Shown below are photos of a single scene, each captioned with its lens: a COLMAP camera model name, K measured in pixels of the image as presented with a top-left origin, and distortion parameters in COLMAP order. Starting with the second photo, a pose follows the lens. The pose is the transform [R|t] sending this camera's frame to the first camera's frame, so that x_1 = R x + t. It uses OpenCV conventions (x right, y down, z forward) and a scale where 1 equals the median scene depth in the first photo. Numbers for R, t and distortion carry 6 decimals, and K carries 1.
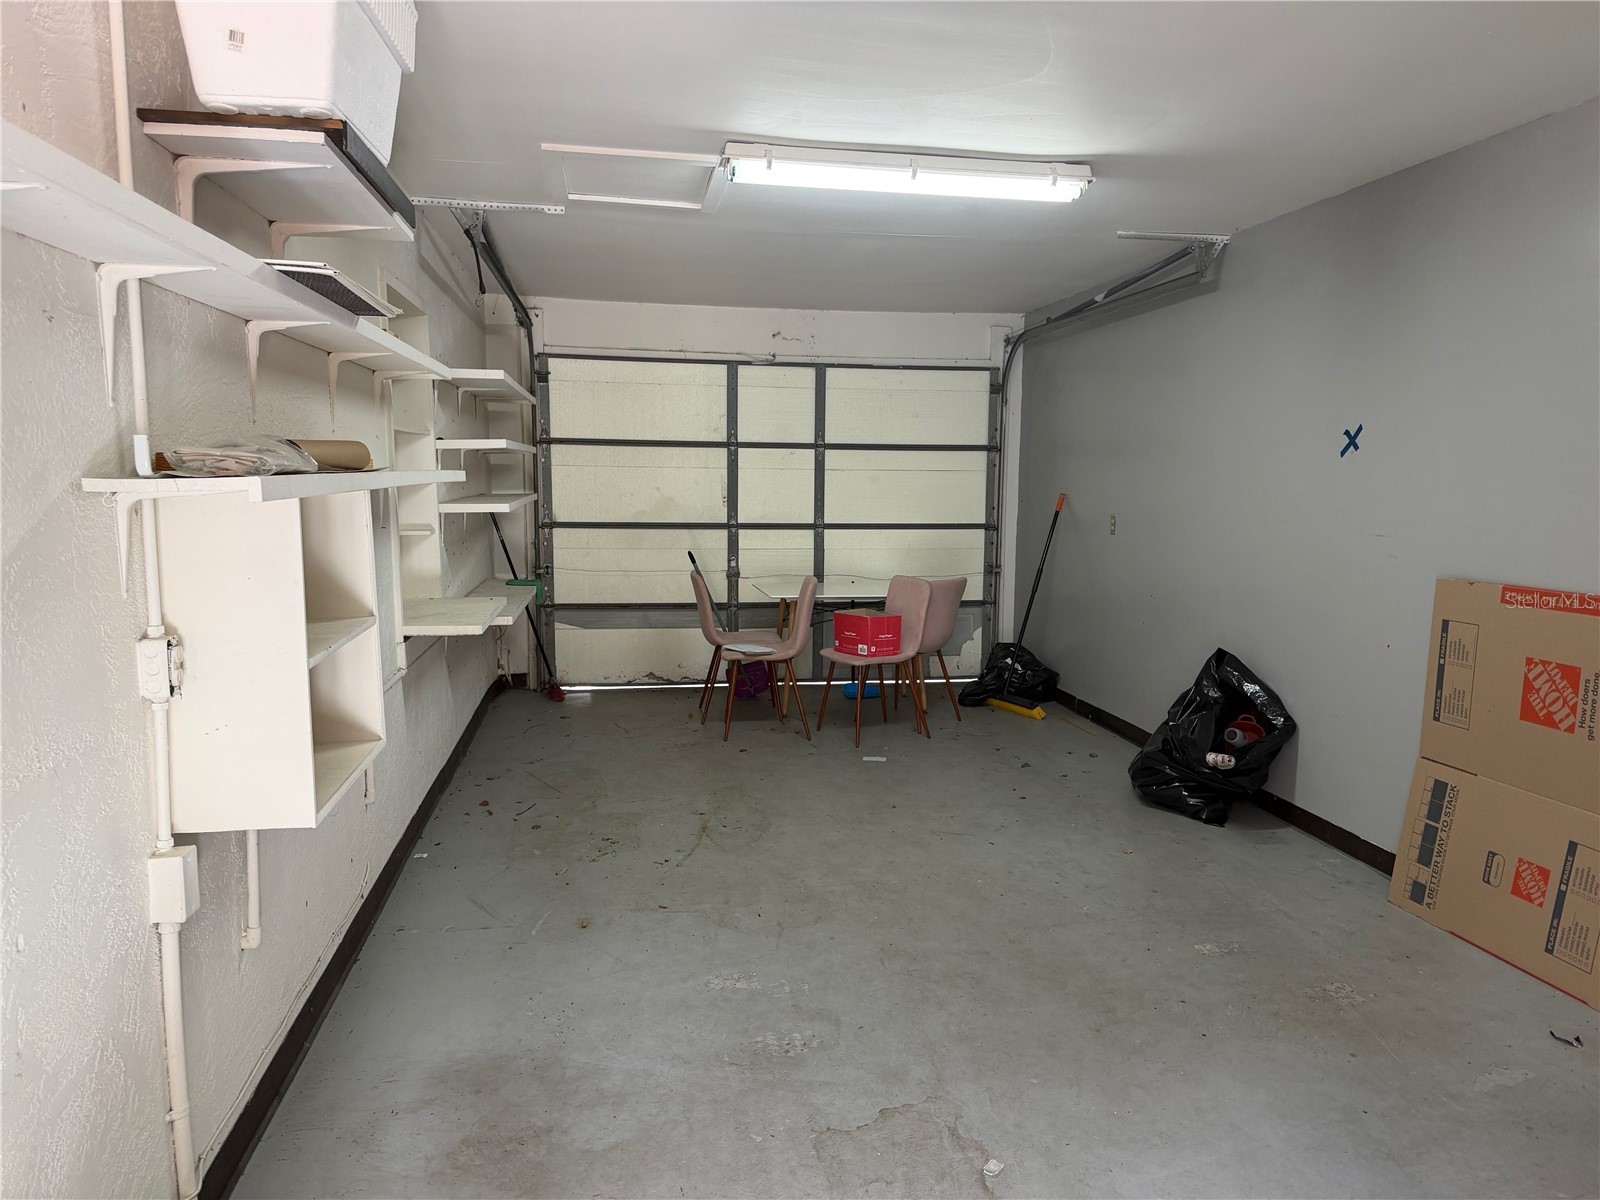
lens RADIAL K [[1124.0, 0, 803.1], [0, 1124.0, 601.6], [0, 0, 1]] dist [0.028940, -0.038797]
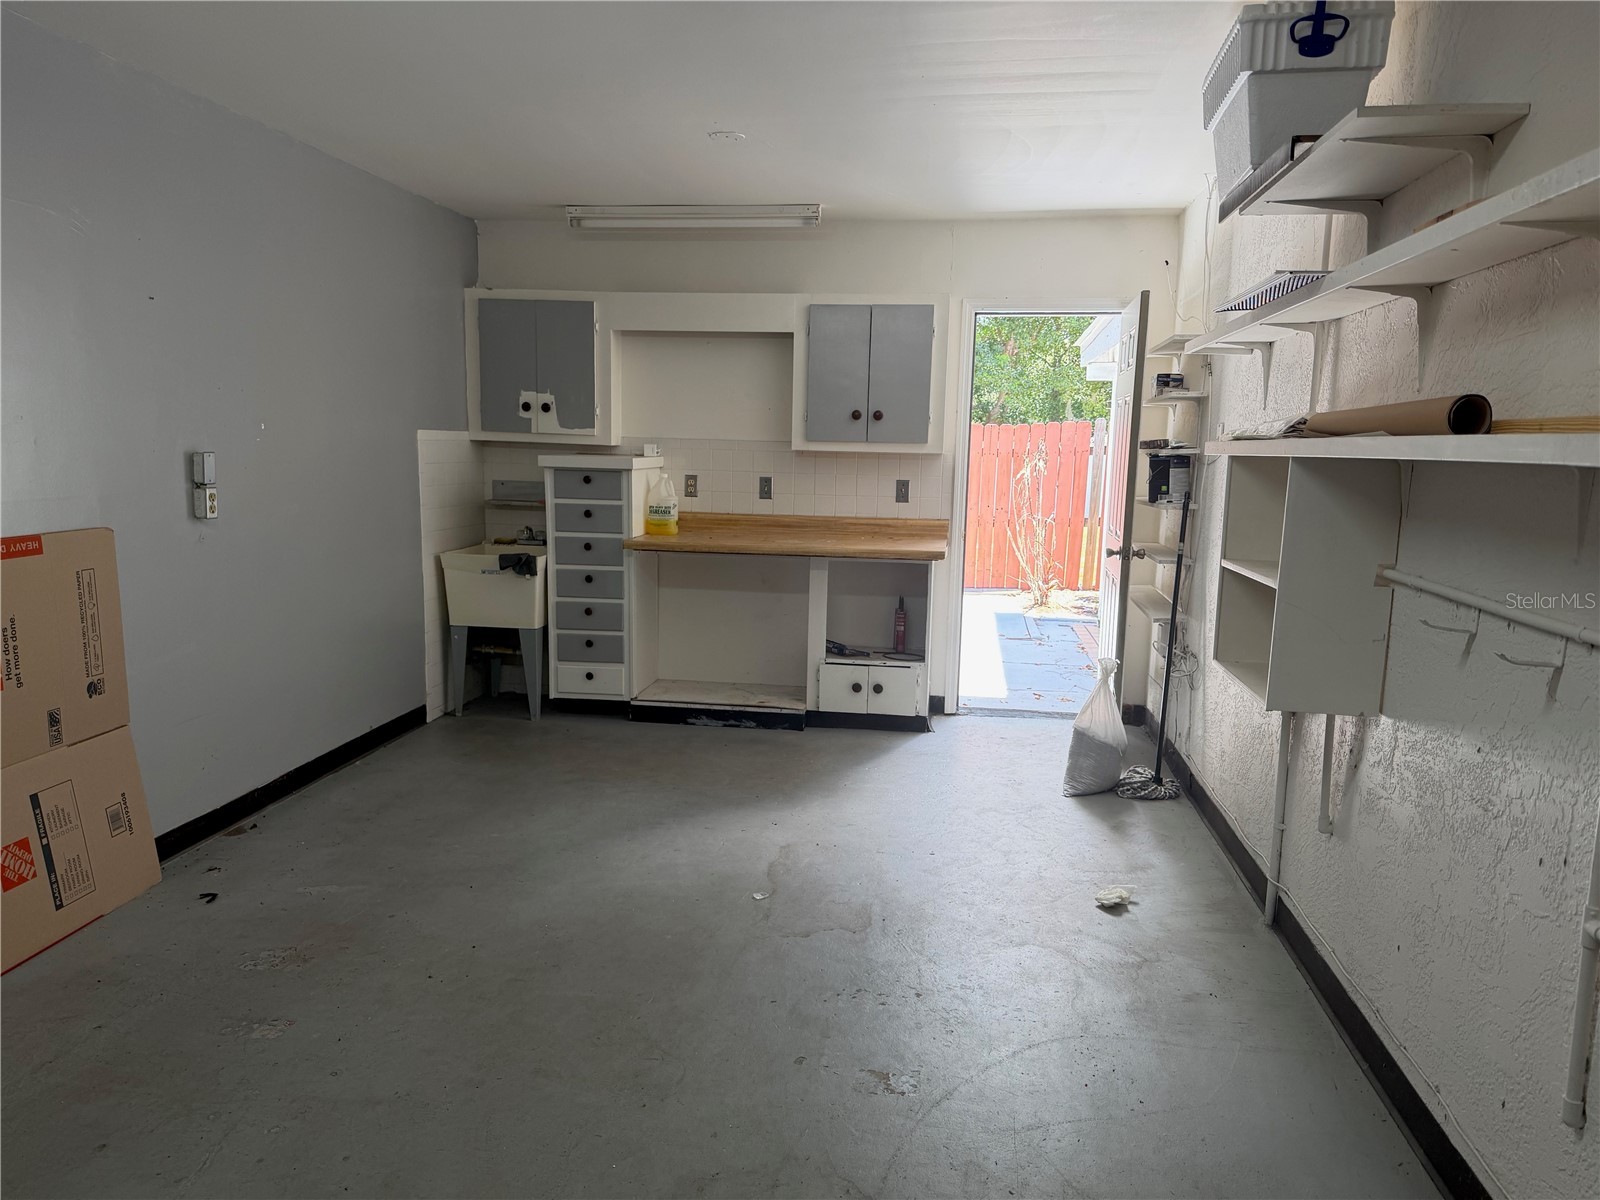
lens RADIAL K [[1124.0, 0, 803.1], [0, 1124.0, 601.6], [0, 0, 1]] dist [0.028940, -0.038797]
pose [[-0.954307, -0.068690, 0.290826, -0.214270], [0.007341, 0.967540, 0.252610, -0.186001], [-0.298737, 0.243202, -0.922826, 1.667002]]
